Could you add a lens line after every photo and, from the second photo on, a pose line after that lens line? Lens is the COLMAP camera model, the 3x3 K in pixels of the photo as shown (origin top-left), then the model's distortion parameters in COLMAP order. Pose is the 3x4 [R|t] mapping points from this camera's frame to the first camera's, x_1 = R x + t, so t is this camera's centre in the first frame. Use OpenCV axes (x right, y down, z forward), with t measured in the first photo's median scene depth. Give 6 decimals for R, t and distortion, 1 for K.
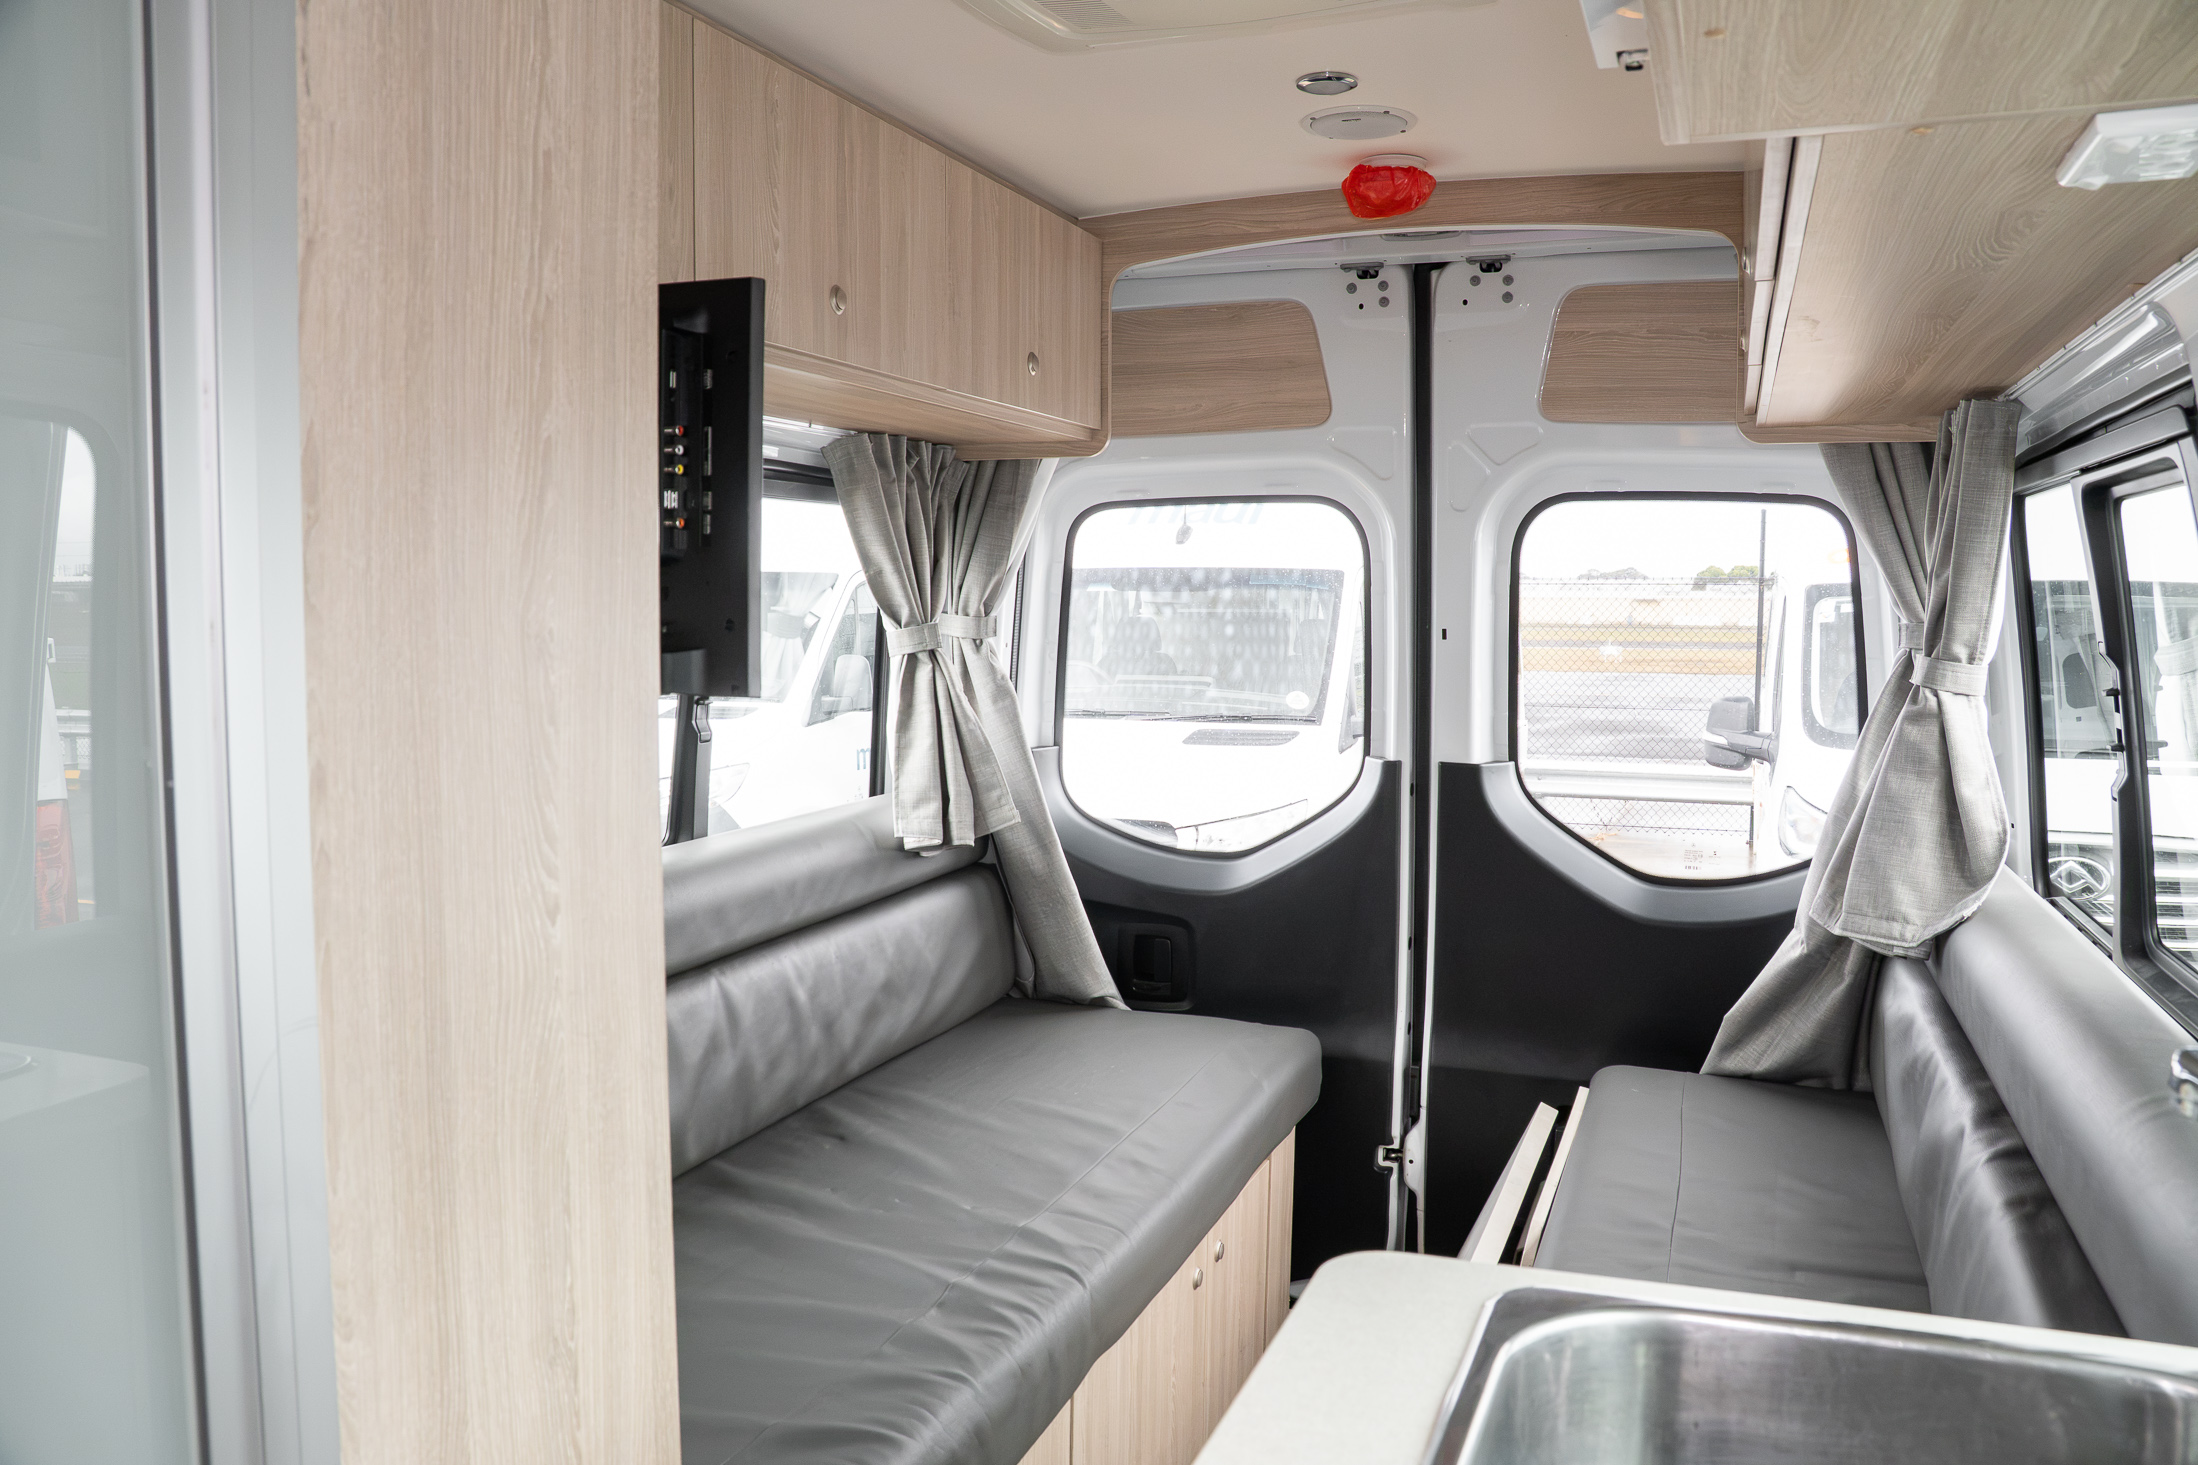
lens RADIAL K [[1586.1, 0, 1170.8], [0, 1586.1, 736.7], [0, 0, 1]] dist [-0.108353, 0.075035]
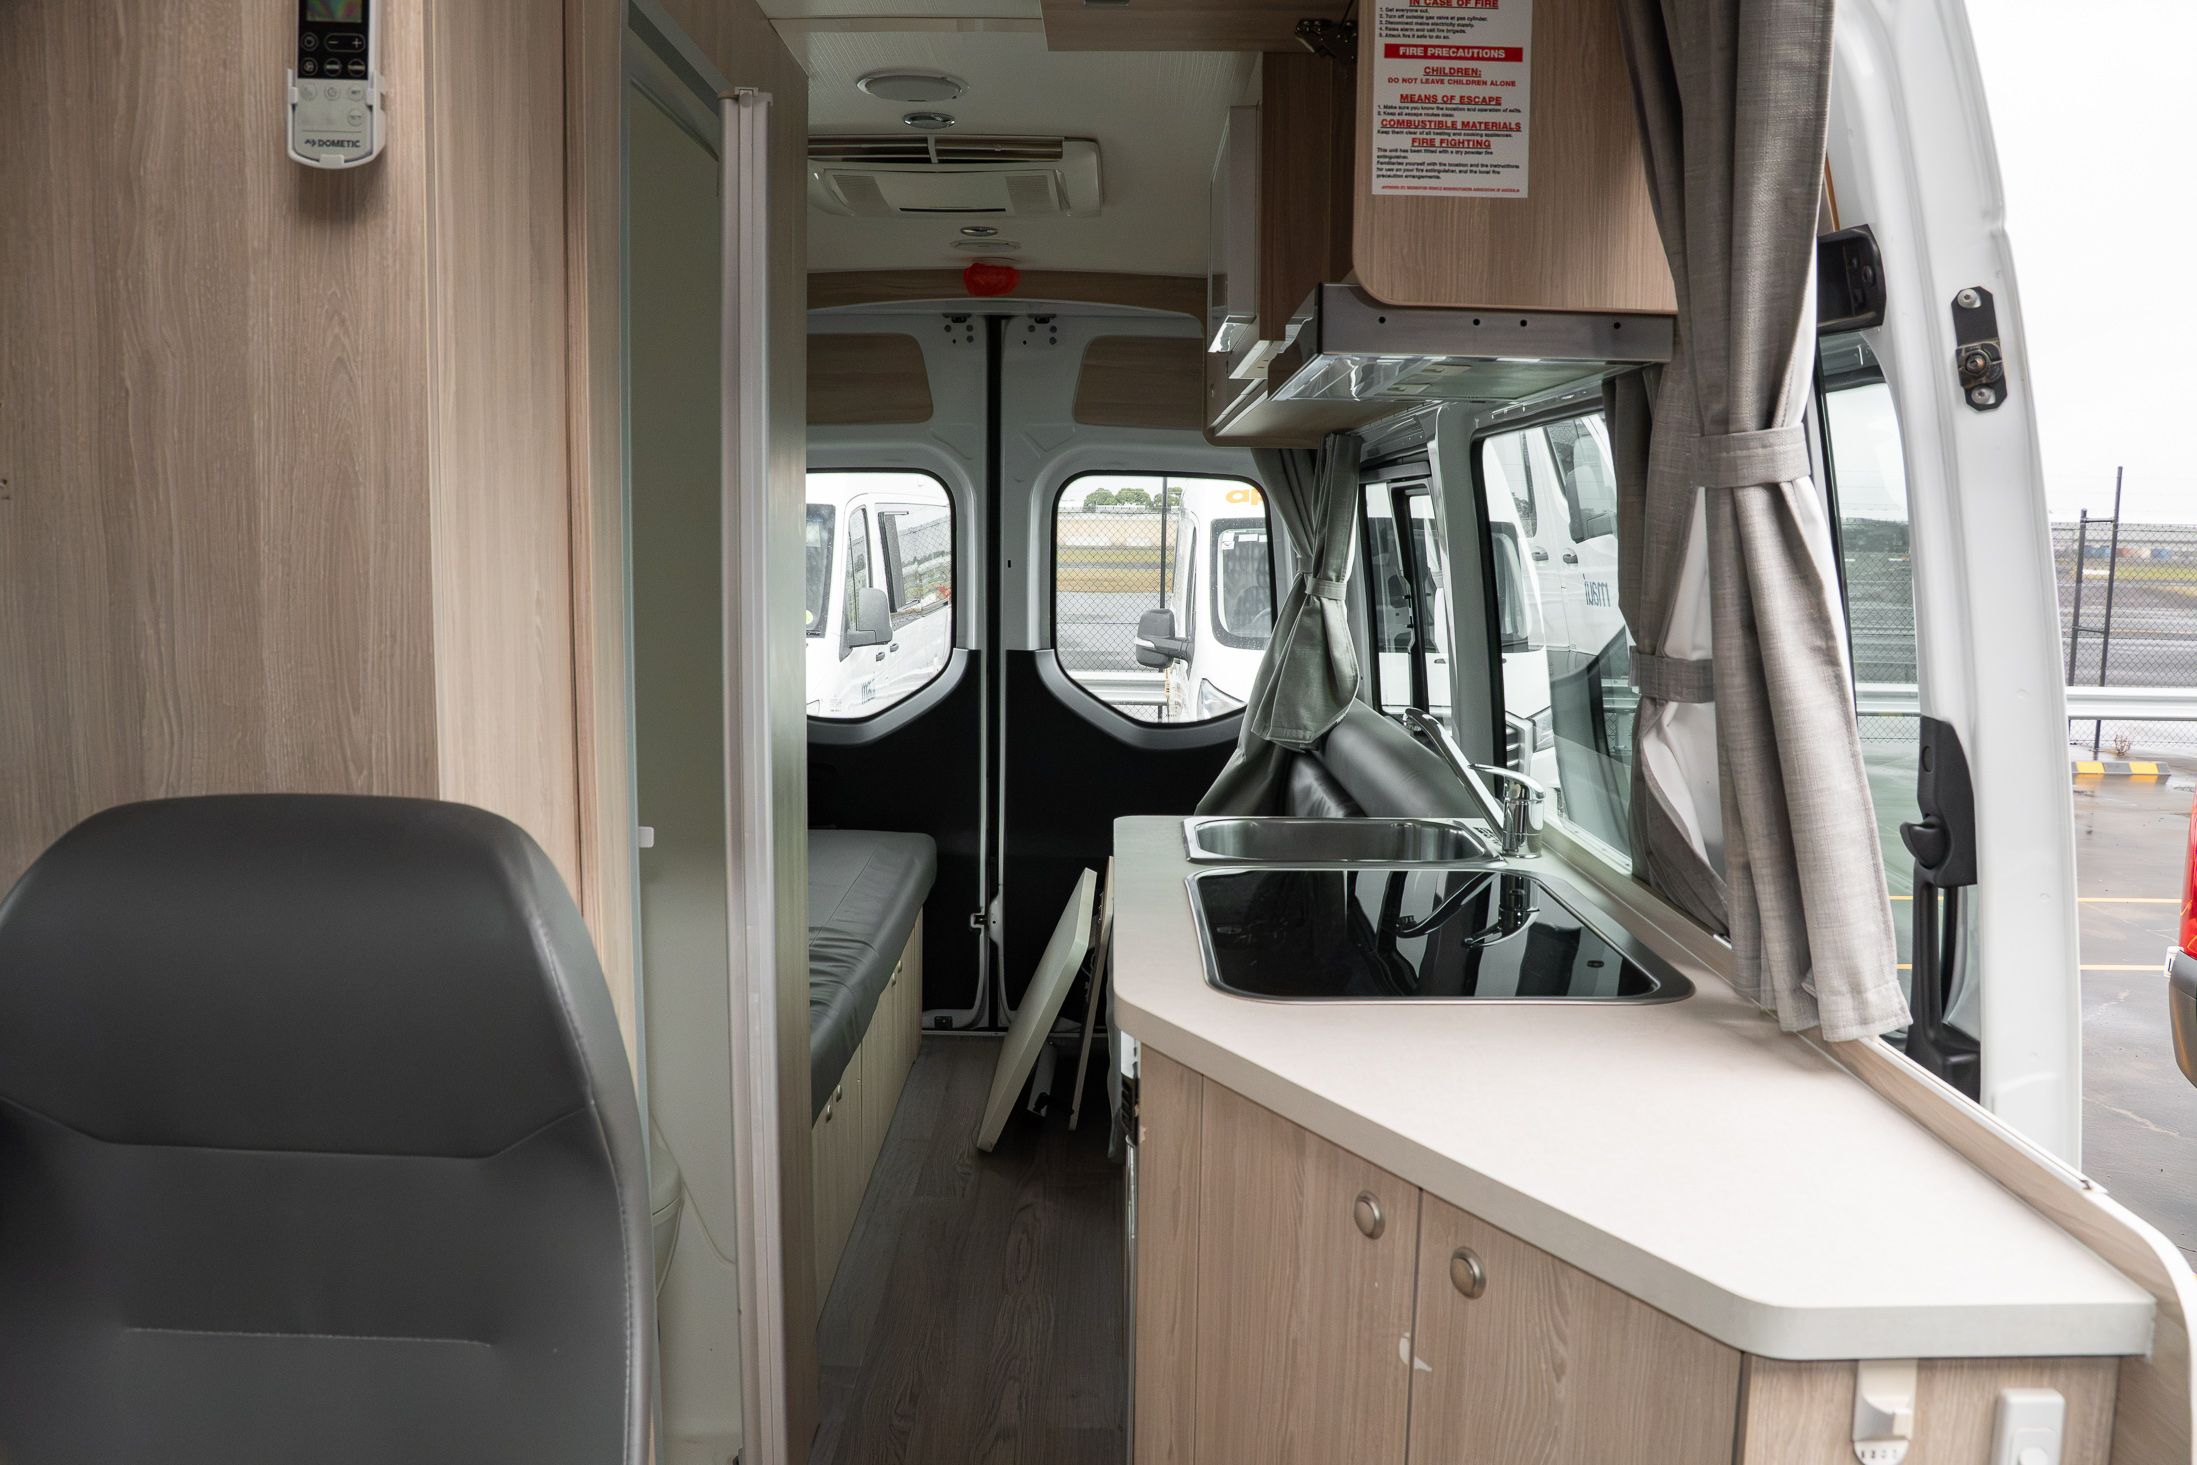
lens RADIAL K [[1654.8, 0, 1098.5], [0, 1654.8, 732.5], [0, 0, 1]] dist [-0.129282, 0.091445]
pose [[0.944132, -0.033427, 0.327869, -0.279691], [0.019316, 0.998745, 0.046202, 0.024935], [-0.329002, -0.037288, 0.943593, -0.532019]]
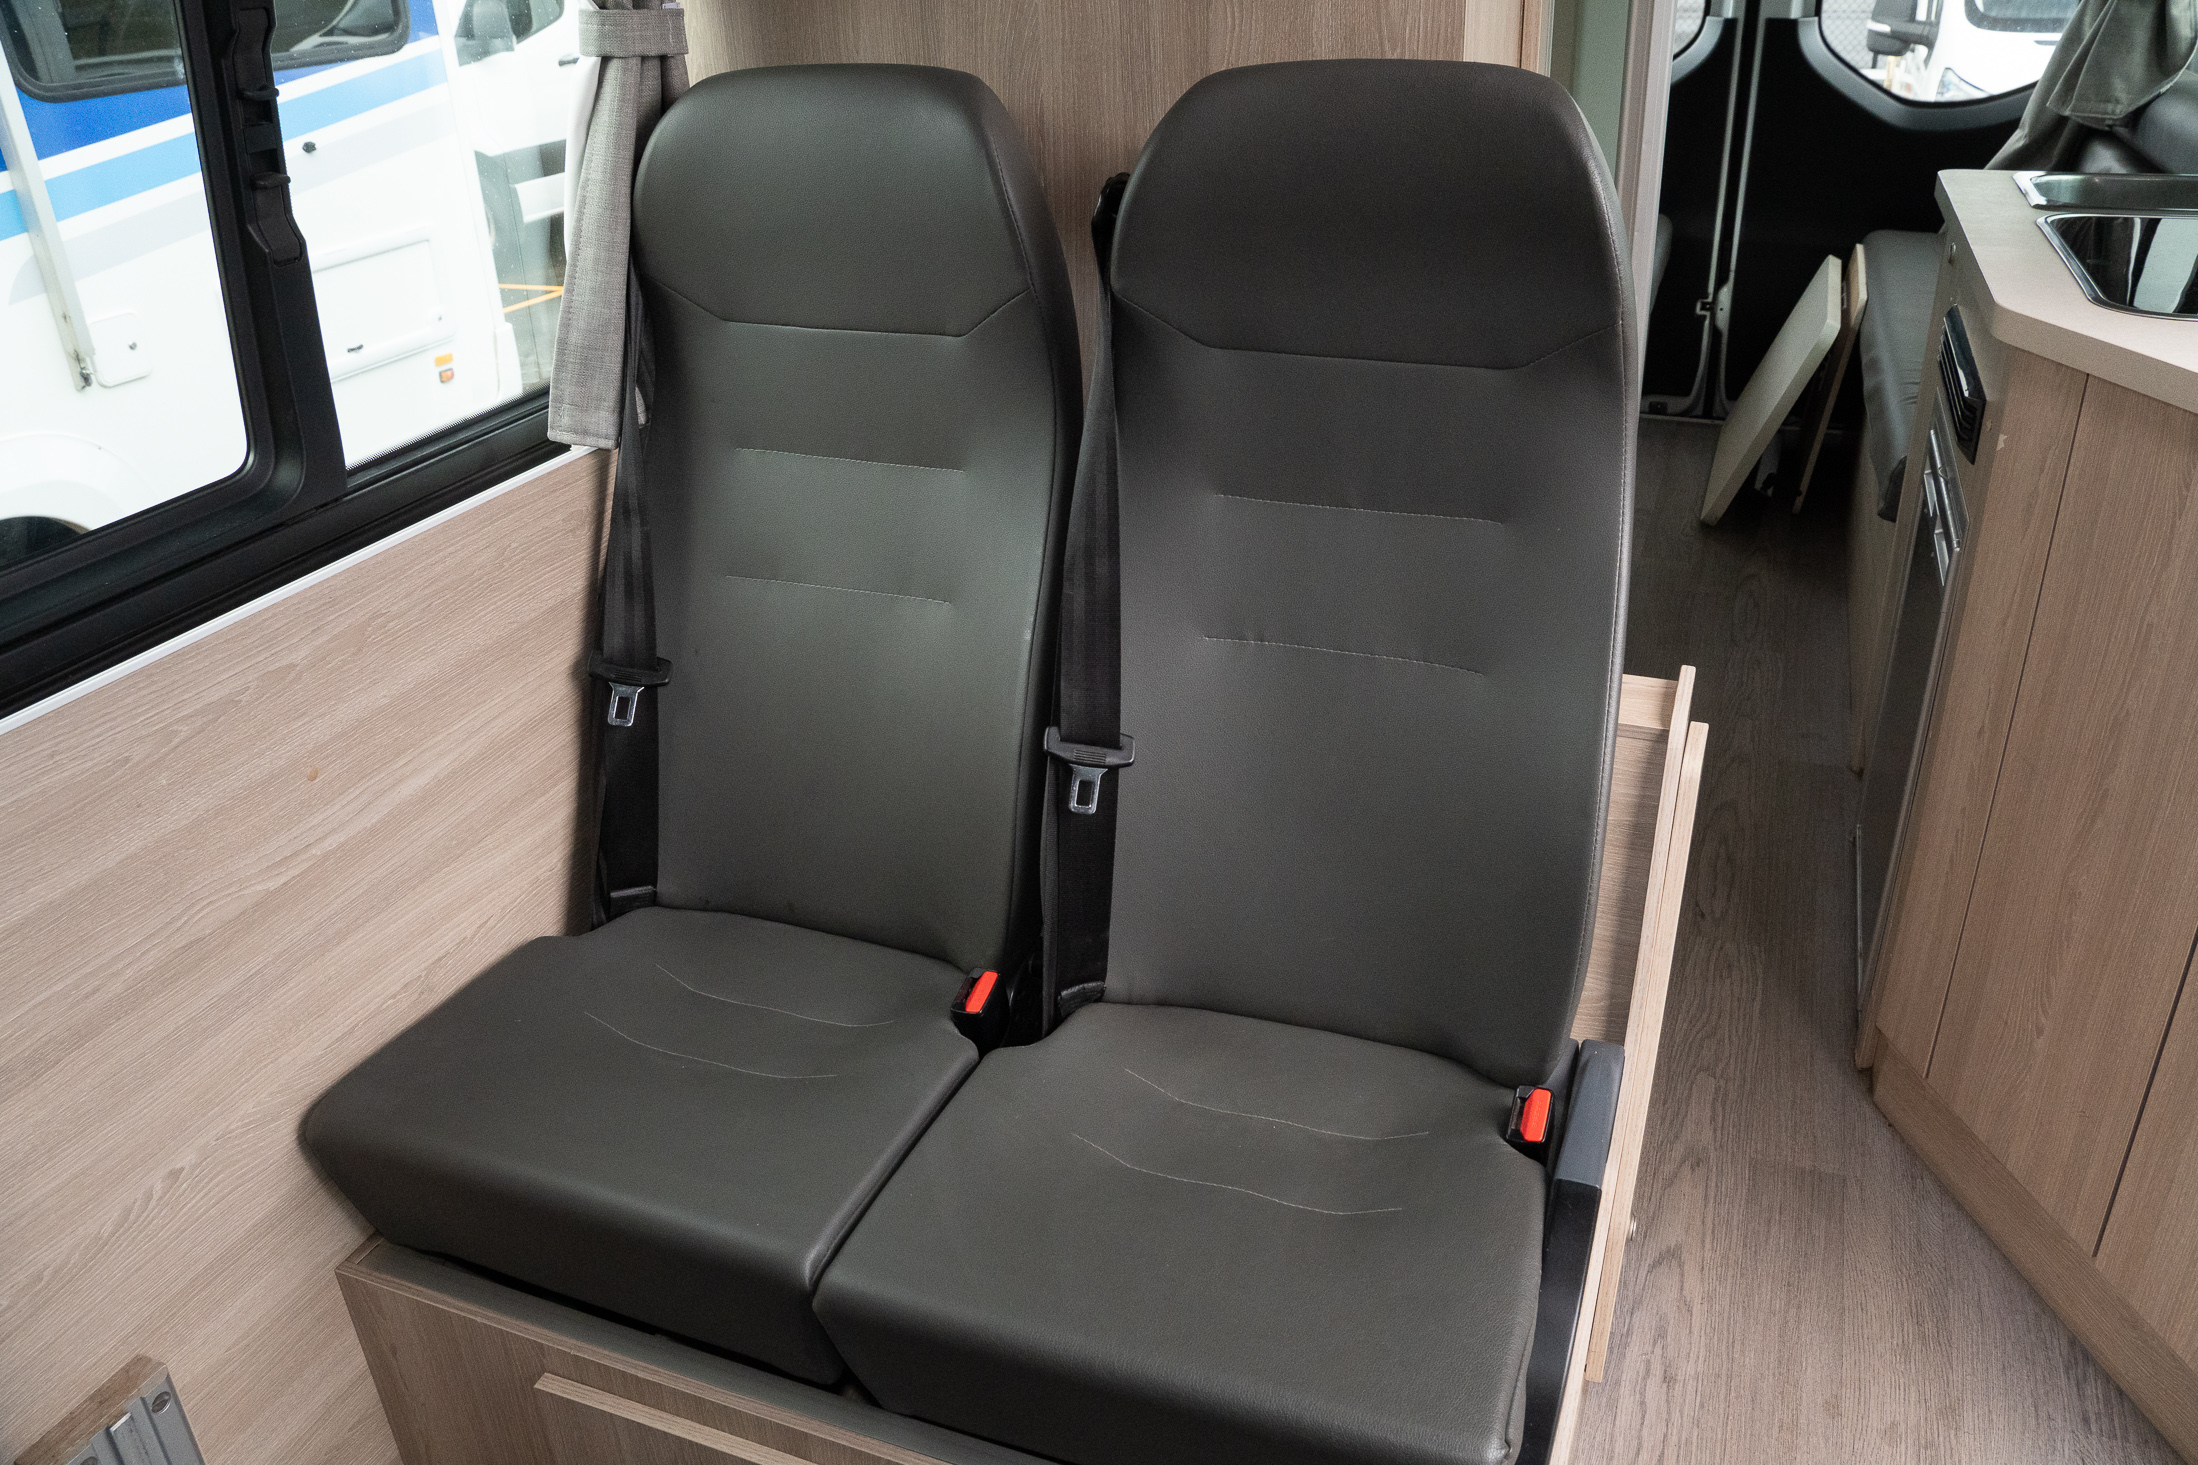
lens RADIAL K [[1655.6, 0, 1099.0], [0, 1655.6, 732.5], [0, 0, 1]] dist [-0.129282, 0.091445]
pose [[0.998774, -0.022237, -0.044229, -0.400894], [0.037140, 0.927299, 0.372475, 0.058312], [0.032731, -0.373661, 0.926988, -0.612040]]
